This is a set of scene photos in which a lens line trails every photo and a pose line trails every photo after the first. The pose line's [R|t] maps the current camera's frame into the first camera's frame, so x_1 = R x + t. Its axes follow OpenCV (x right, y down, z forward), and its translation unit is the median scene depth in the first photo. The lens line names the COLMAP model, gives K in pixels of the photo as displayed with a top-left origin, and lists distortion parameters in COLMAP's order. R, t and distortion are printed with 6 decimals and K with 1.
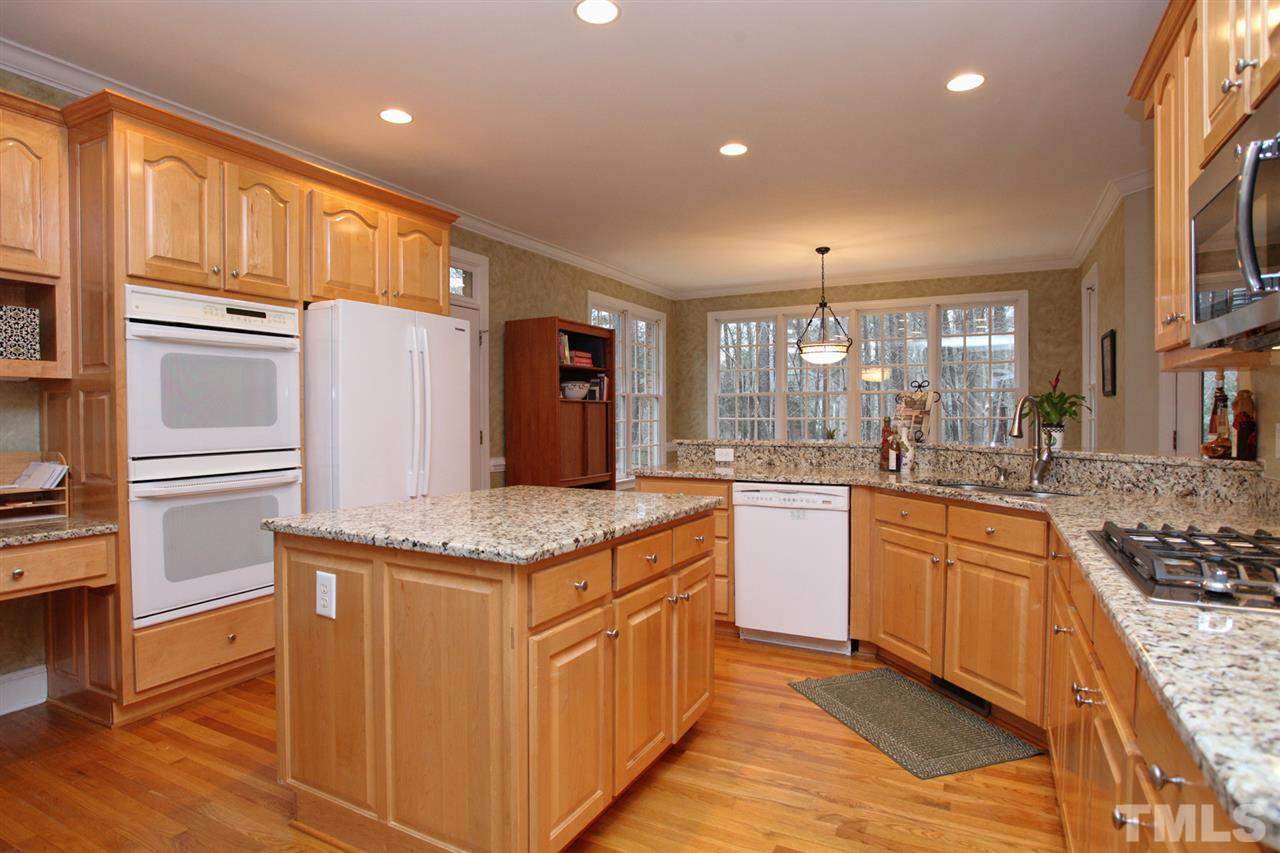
lens RADIAL K [[673.6, 0, 631.0], [0, 673.6, 428.3], [0, 0, 1]] dist [-0.056824, -0.001977]
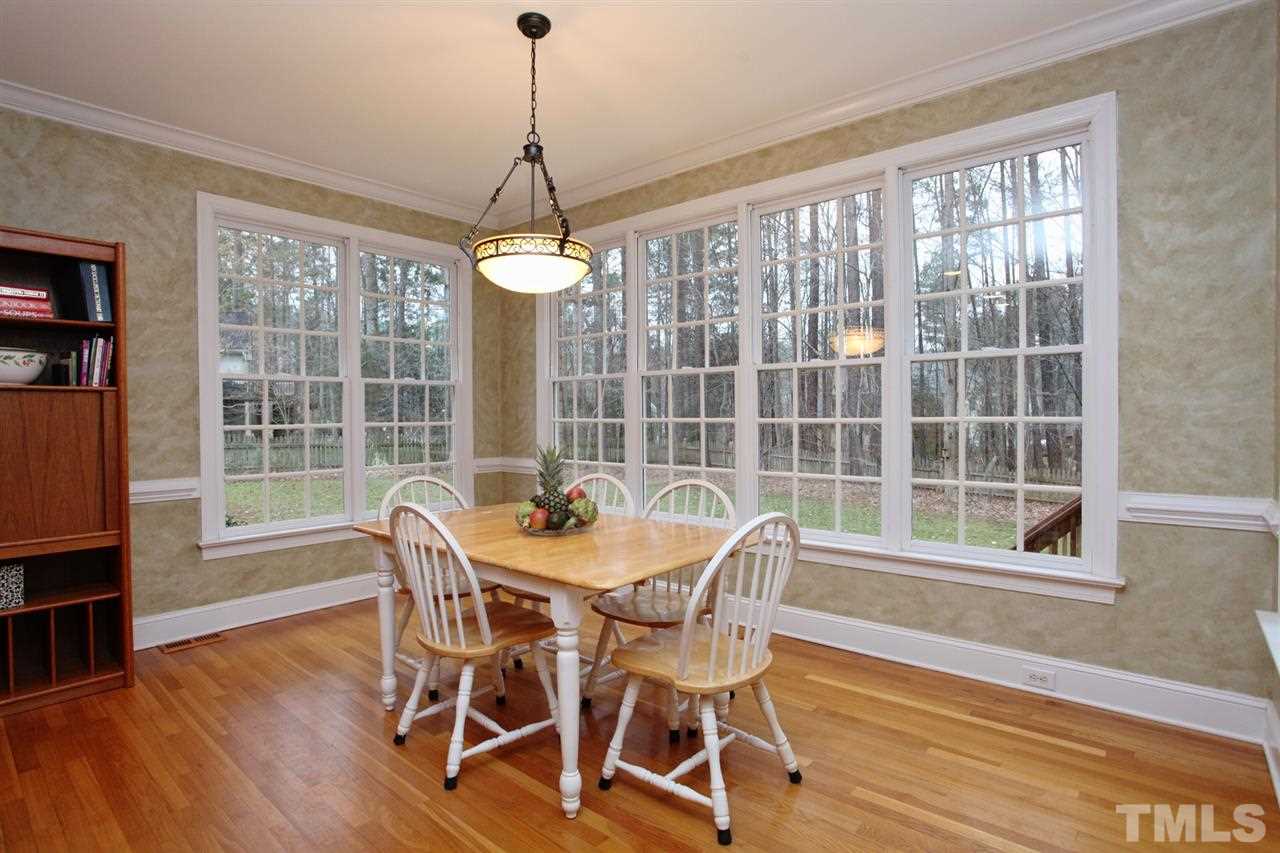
lens RADIAL K [[650.8, 0, 632.3], [0, 650.8, 425.2], [0, 0, 1]] dist [-0.030536, 0.002286]
pose [[0.975011, 0.000193, -0.222158, 0.409460], [-0.001043, 0.999993, -0.003708, -0.009970], [0.222156, 0.003847, 0.975004, 0.571841]]
